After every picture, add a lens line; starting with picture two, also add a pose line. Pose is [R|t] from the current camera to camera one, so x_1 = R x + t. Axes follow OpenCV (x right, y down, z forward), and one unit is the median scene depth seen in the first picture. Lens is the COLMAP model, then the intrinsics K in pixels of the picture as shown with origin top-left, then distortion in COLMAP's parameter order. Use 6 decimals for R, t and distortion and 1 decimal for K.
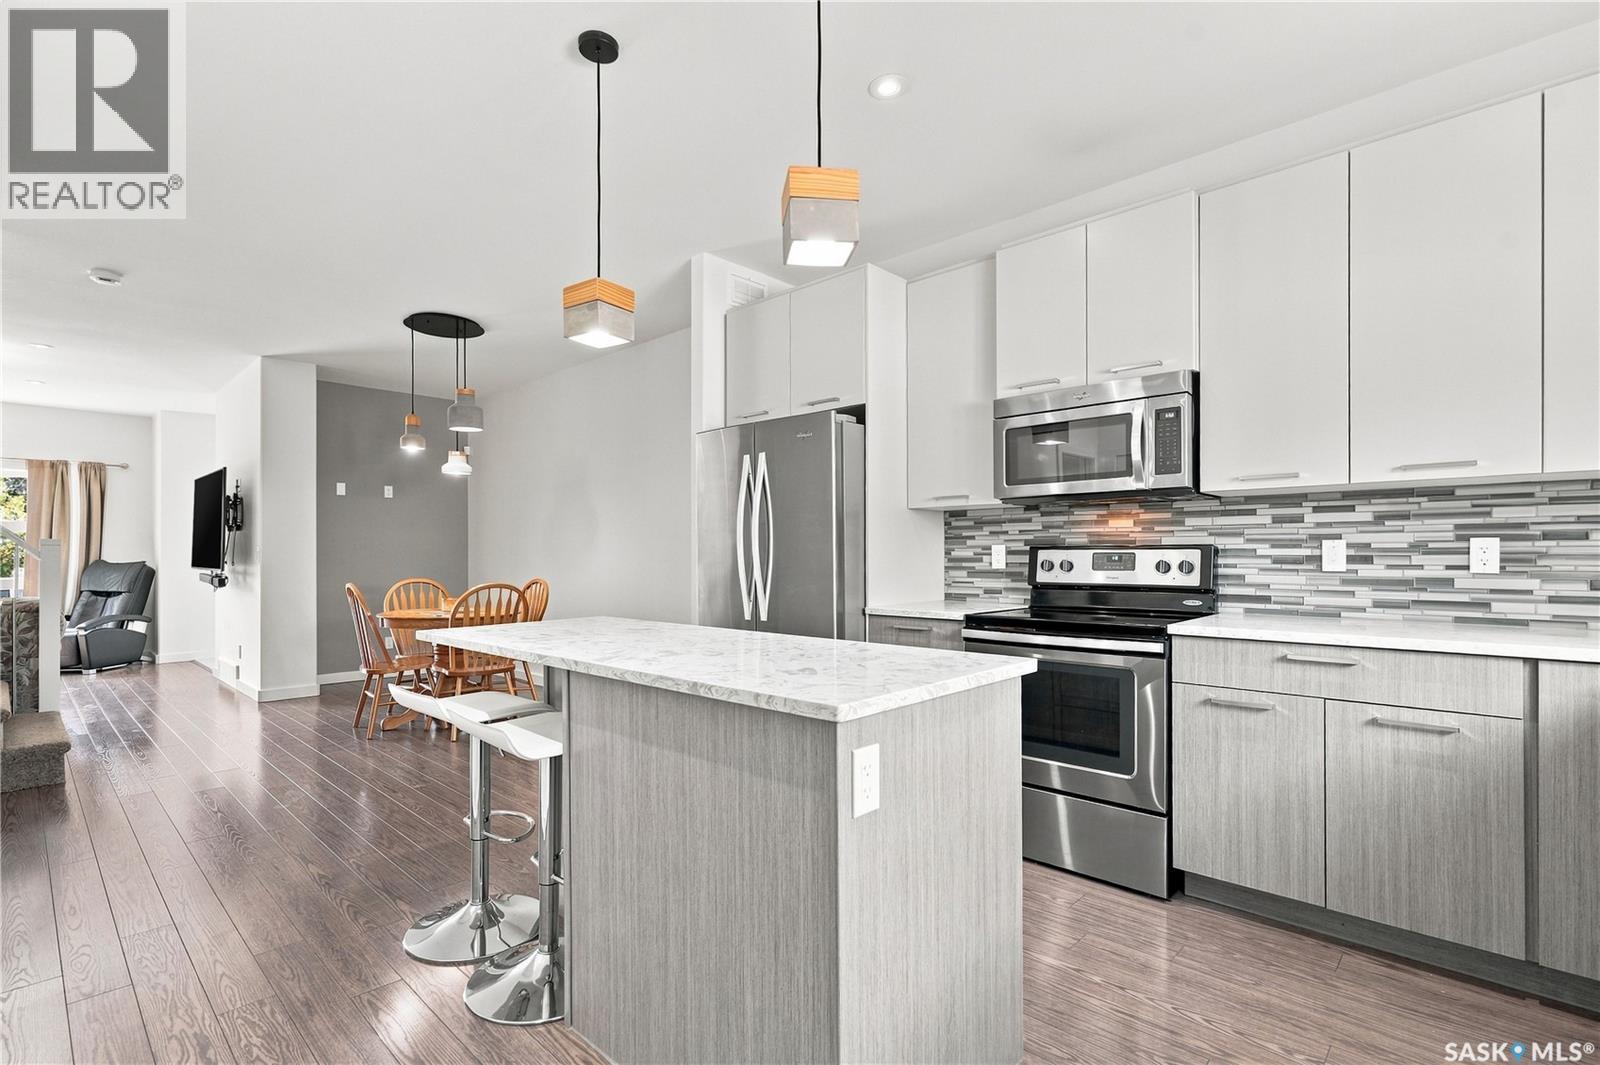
lens RADIAL K [[733.8, 0, 798.1], [0, 733.8, 549.2], [0, 0, 1]] dist [-0.000353, 0.000106]
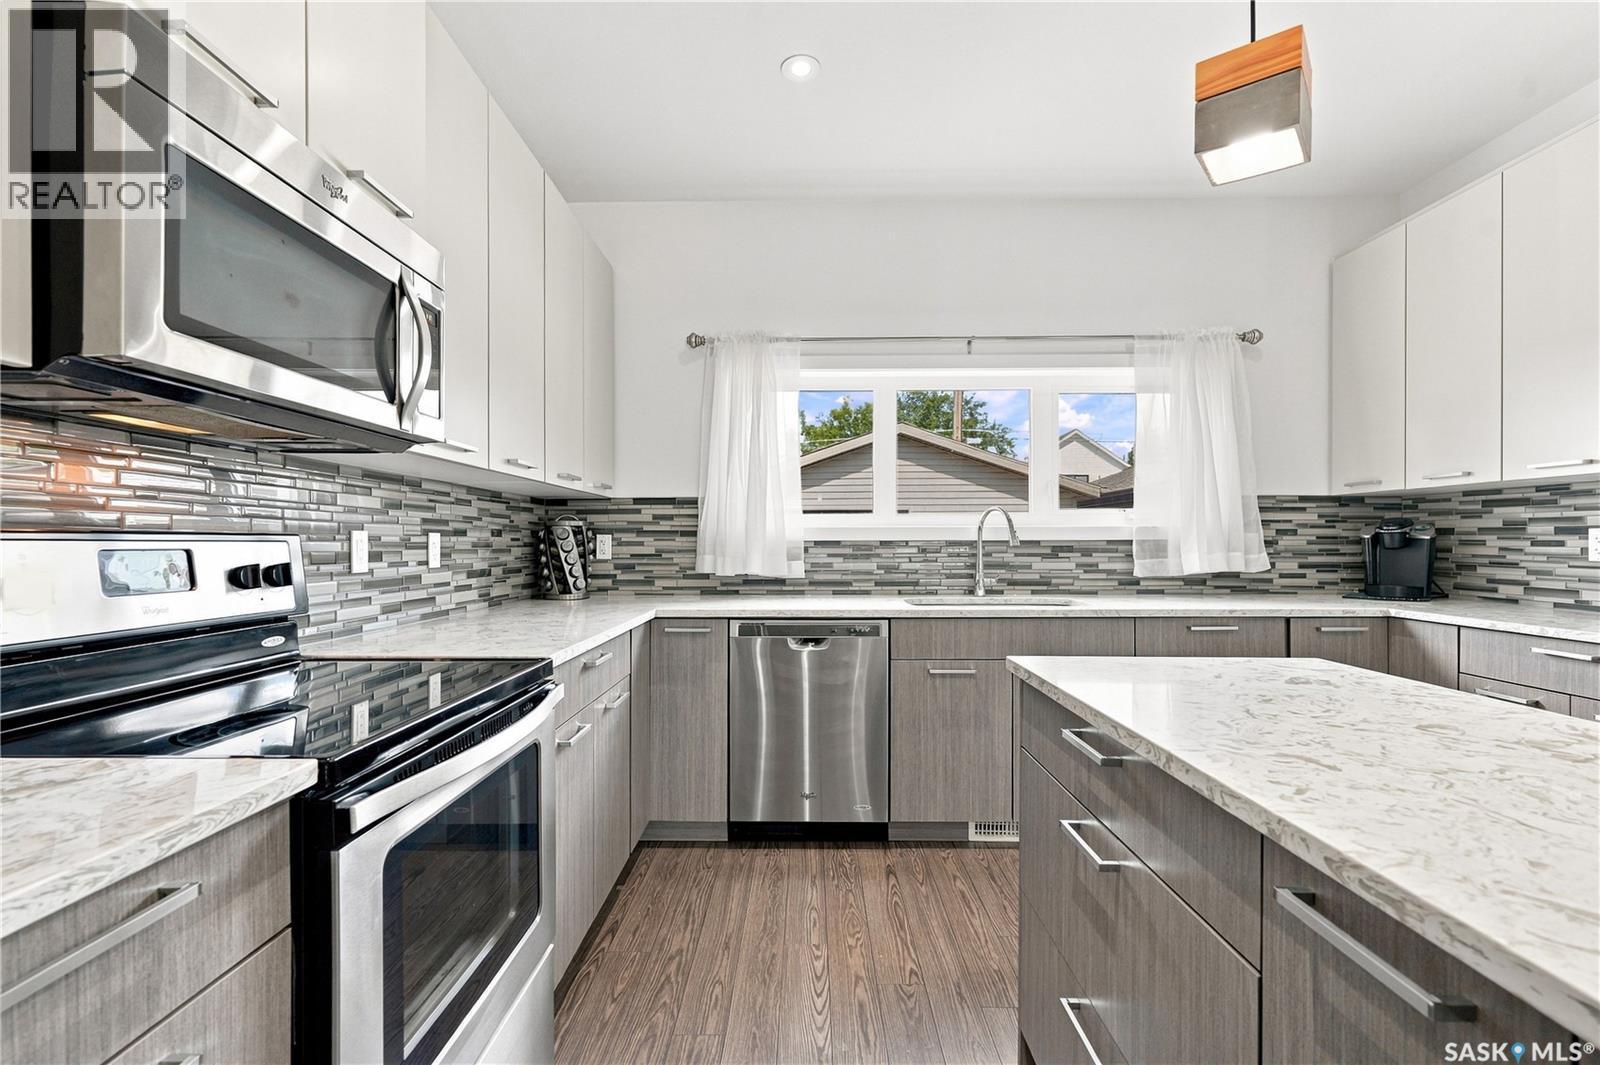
lens RADIAL K [[733.8, 0, 798.1], [0, 733.8, 549.2], [0, 0, 1]] dist [-0.000353, 0.000106]
pose [[-0.667539, -0.001106, 0.744574, -0.139820], [-0.000479, 0.999999, 0.001056, 0.005267], [-0.744575, 0.000348, -0.667539, 1.210268]]
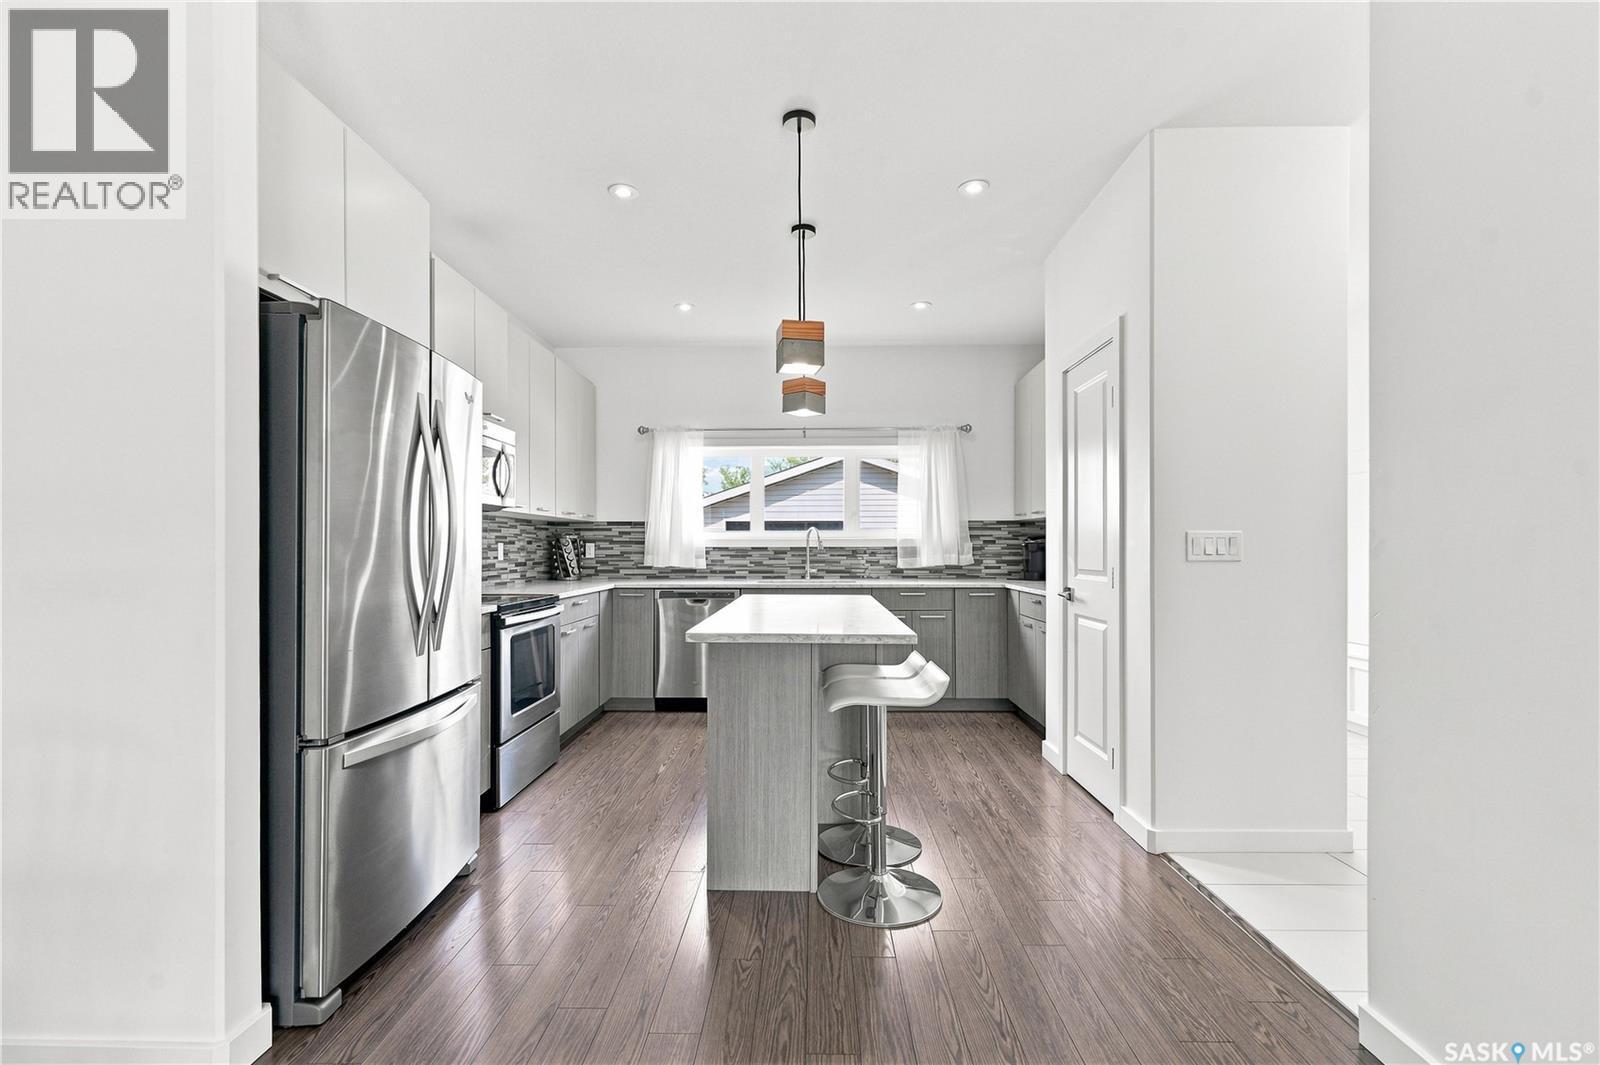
lens RADIAL K [[733.8, 0, 798.1], [0, 733.8, 549.2], [0, 0, 1]] dist [-0.000353, 0.000106]
pose [[-0.659110, 0.003664, 0.752037, -1.044812], [-0.001628, 0.999979, -0.006298, 0.012297], [-0.752044, -0.005376, -0.659091, 1.595624]]
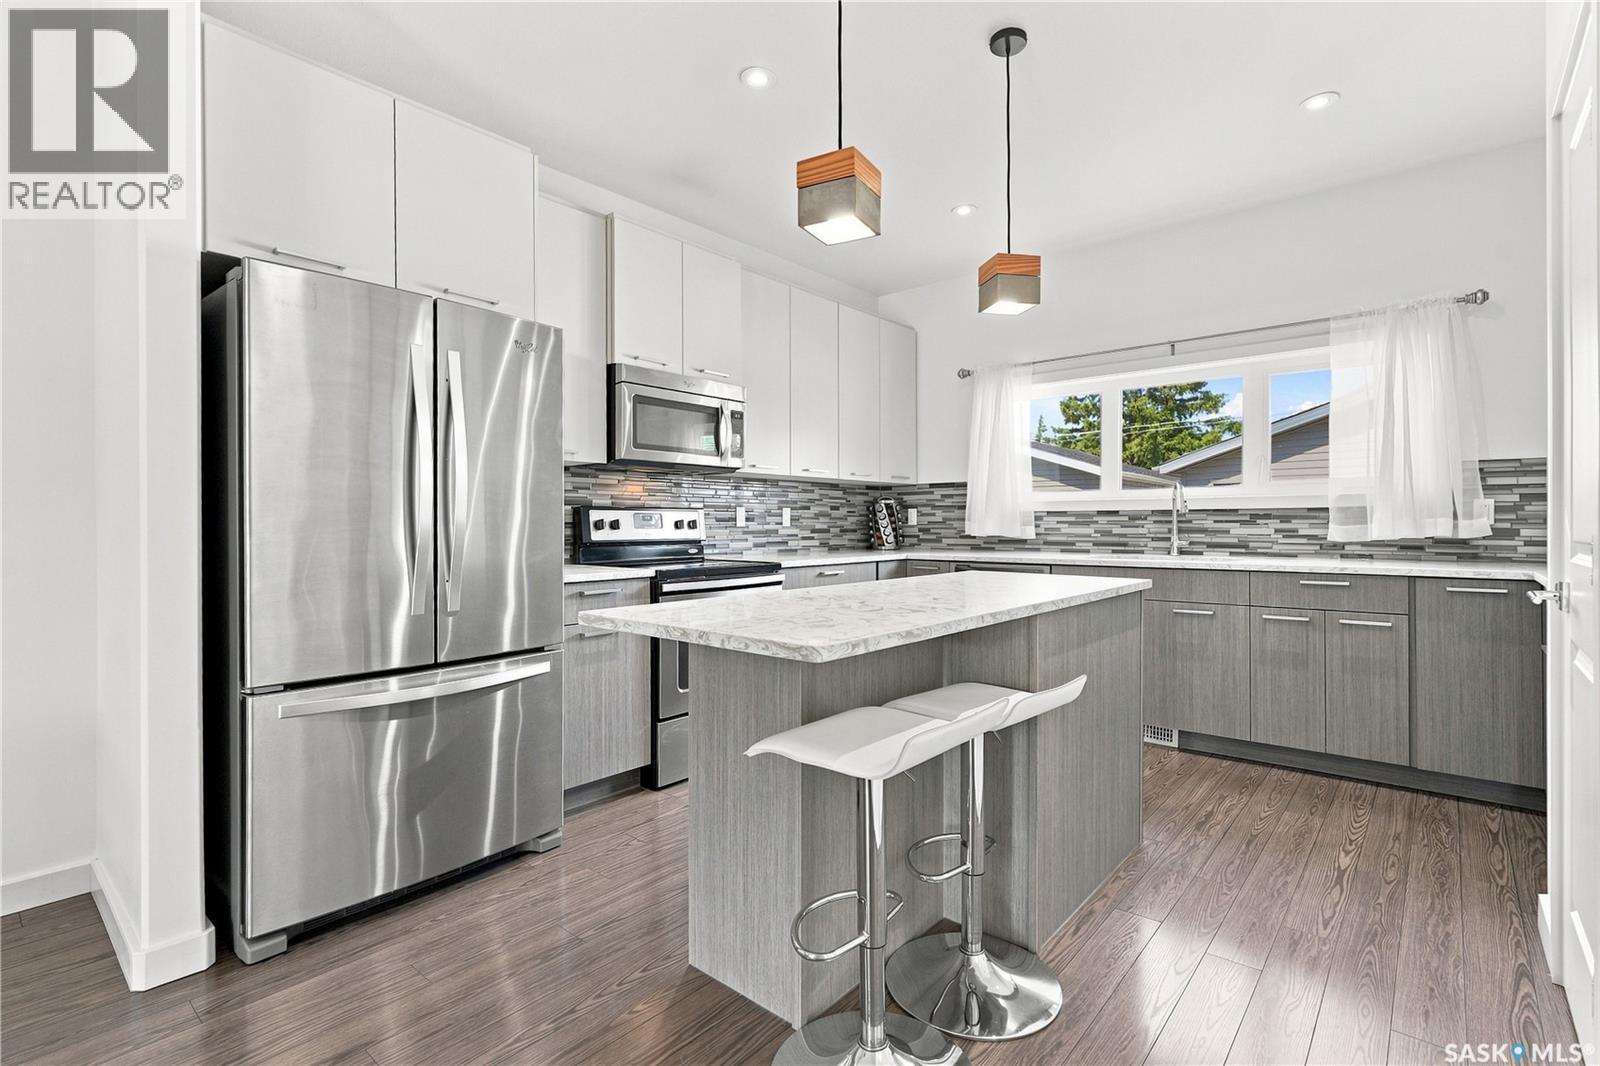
lens RADIAL K [[751.3, 0, 801.1], [0, 751.3, 526.0], [0, 0, 1]] dist [-0.001263, -0.000175]
pose [[-0.029074, 0.000018, 0.999577, -0.967636], [-0.003859, 0.999993, -0.000130, 0.029657], [-0.999570, -0.003862, -0.029074, 0.947652]]
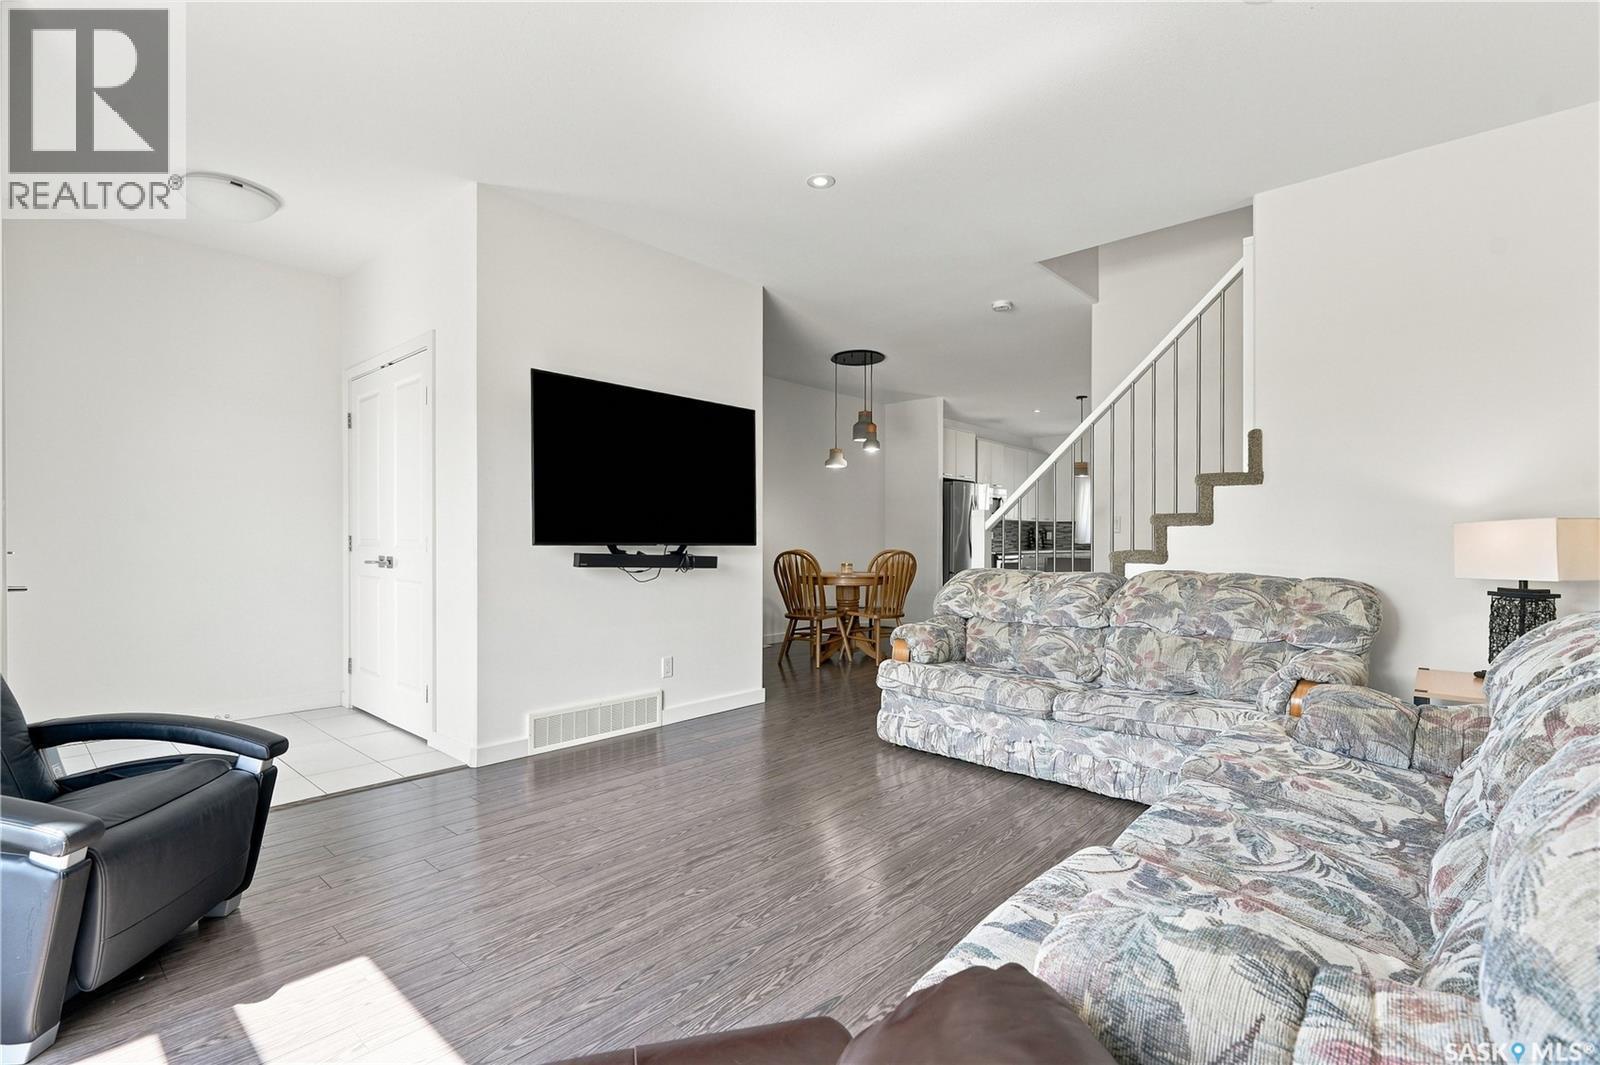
lens RADIAL K [[733.8, 0, 798.1], [0, 733.8, 549.2], [0, 0, 1]] dist [-0.000353, 0.000106]
pose [[-0.009004, -0.004710, 0.999948, -3.568243], [-0.003676, 0.999982, 0.004677, 0.072006], [-0.999953, -0.003633, -0.009021, 2.219361]]
